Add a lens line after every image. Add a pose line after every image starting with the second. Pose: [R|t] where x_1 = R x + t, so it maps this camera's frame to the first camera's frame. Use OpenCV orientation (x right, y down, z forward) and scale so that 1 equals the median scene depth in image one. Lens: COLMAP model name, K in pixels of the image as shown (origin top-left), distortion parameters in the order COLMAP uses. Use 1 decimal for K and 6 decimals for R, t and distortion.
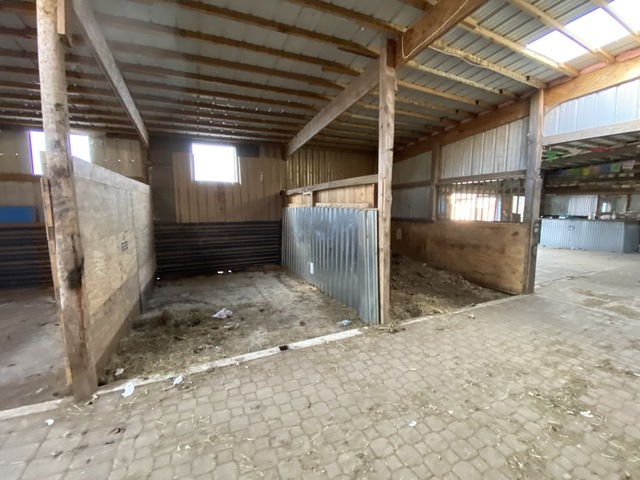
lens RADIAL K [[264.5, 0, 320.0], [0, 264.5, 240.0], [0, 0, 1]] dist [-0.000227, -0.011327]
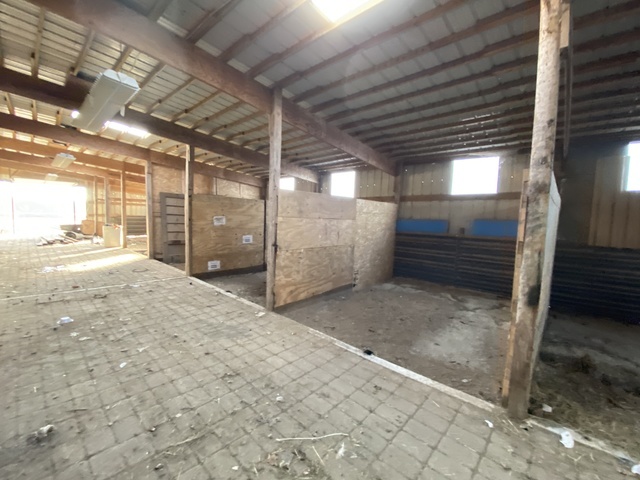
lens RADIAL K [[264.5, 0, 320.0], [0, 264.5, 240.0], [0, 0, 1]] dist [-0.000227, -0.011327]
pose [[0.396370, 0.092015, -0.913468, -0.383681], [-0.145643, 0.988668, 0.036393, 0.021820], [0.906465, 0.118615, 0.405279, -0.147549]]
